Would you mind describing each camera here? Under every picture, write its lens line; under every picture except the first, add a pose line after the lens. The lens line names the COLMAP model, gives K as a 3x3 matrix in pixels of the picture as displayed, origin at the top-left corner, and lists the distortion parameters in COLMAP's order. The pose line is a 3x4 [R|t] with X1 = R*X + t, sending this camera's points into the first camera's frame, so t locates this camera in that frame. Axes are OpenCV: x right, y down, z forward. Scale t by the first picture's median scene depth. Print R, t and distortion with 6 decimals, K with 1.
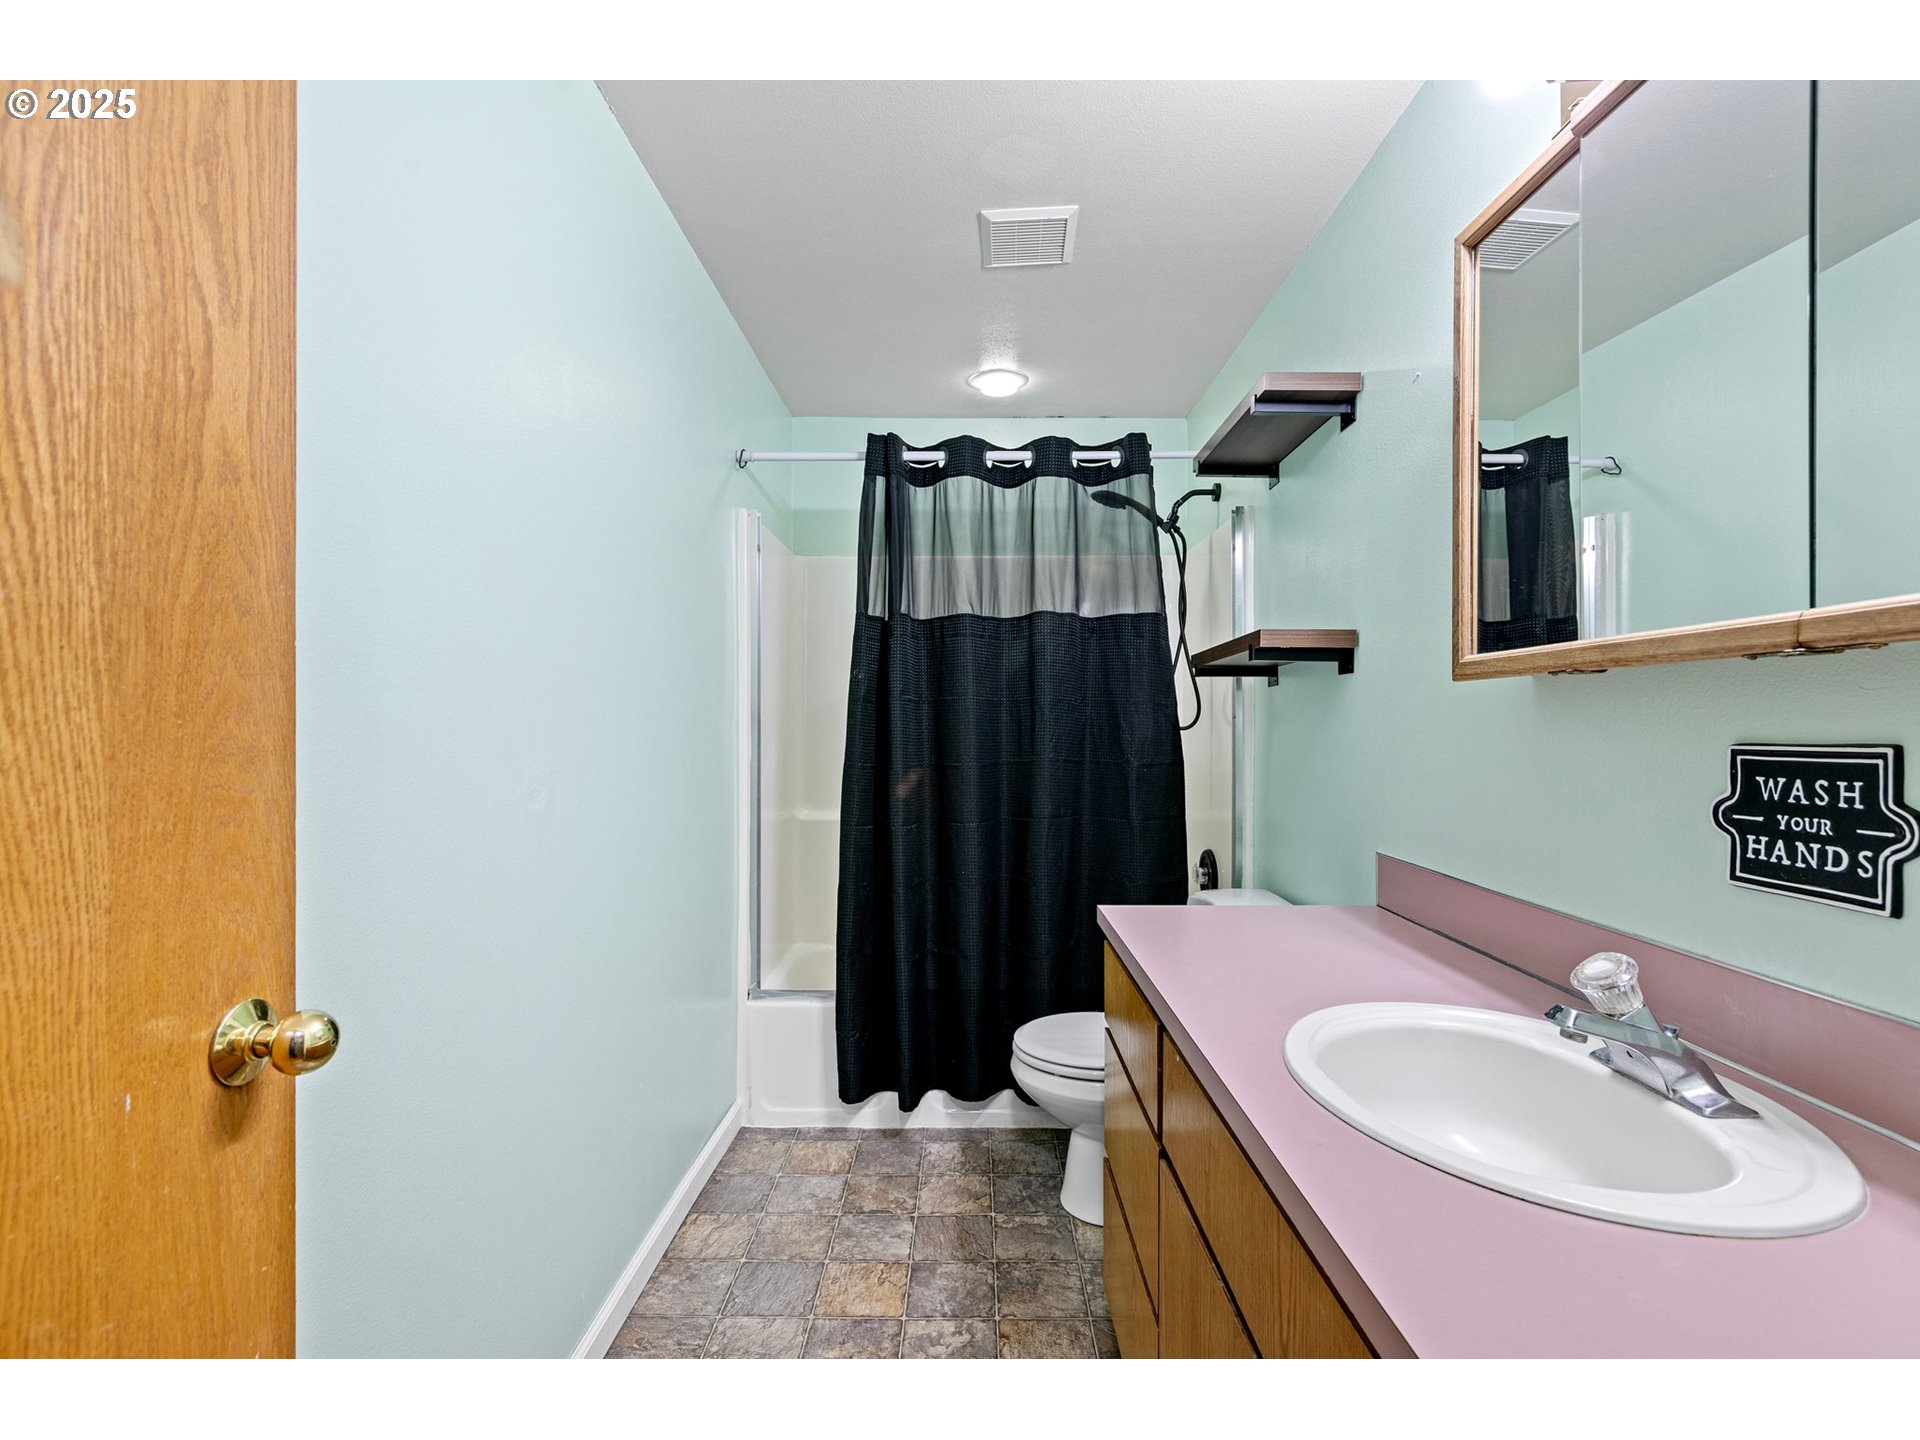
lens RADIAL K [[865.3, 0, 968.9], [0, 865.3, 721.7], [0, 0, 1]] dist [0.005089, 0.000083]
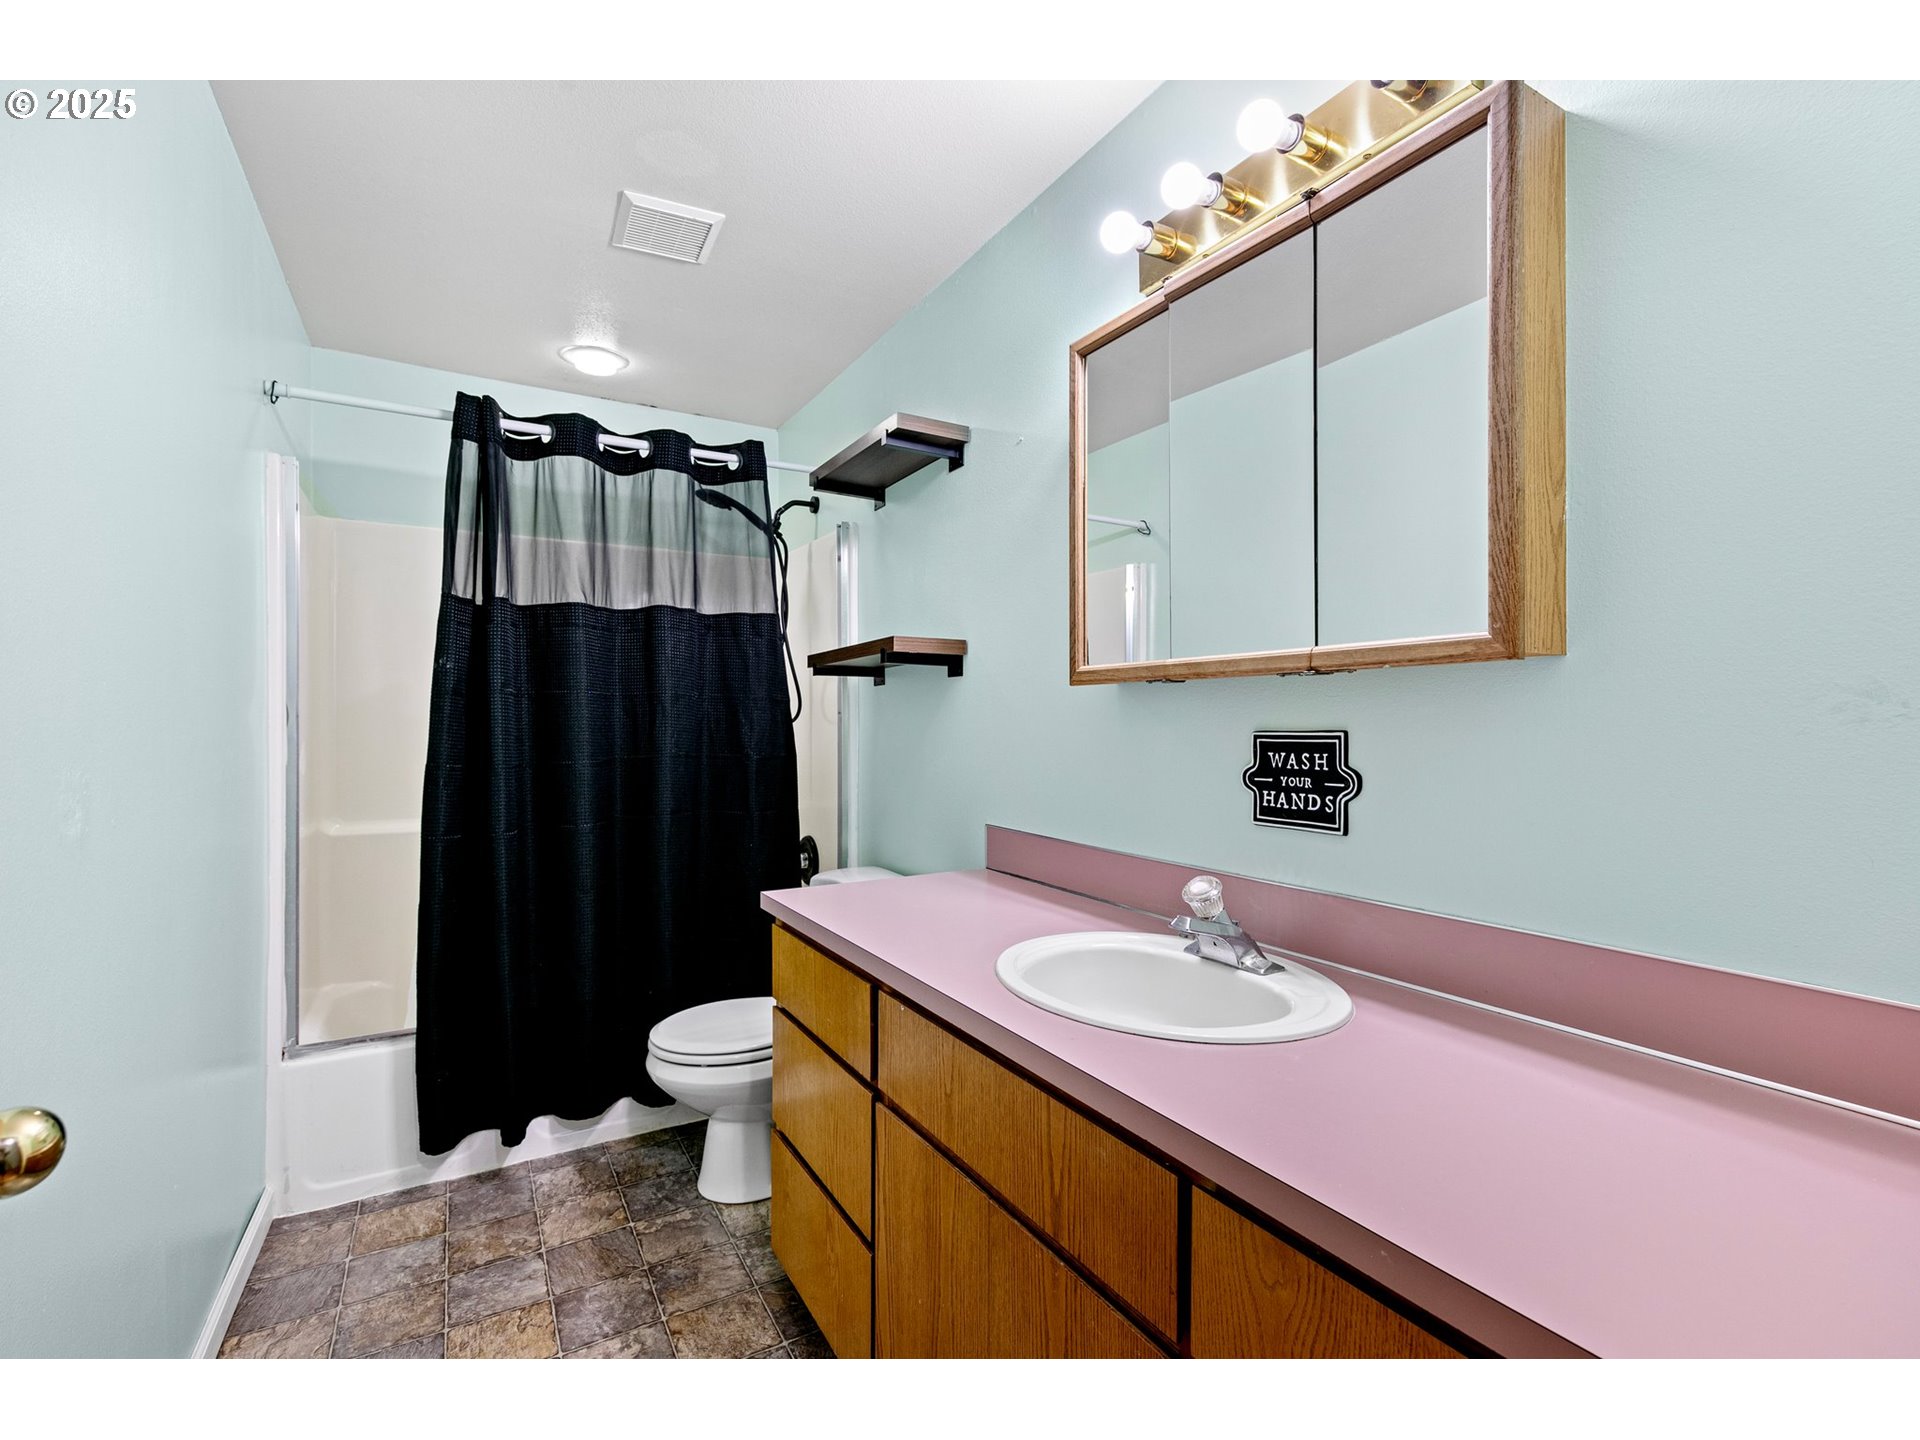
lens RADIAL K [[849.6, 0, 956.6], [0, 849.6, 715.4], [0, 0, 1]] dist [0.006419, -0.000566]
pose [[0.865286, 0.000111, 0.501278, -0.134597], [0.000896, 0.999998, -0.001768, 0.000036], [-0.501277, 0.001979, 0.865285, -0.009948]]
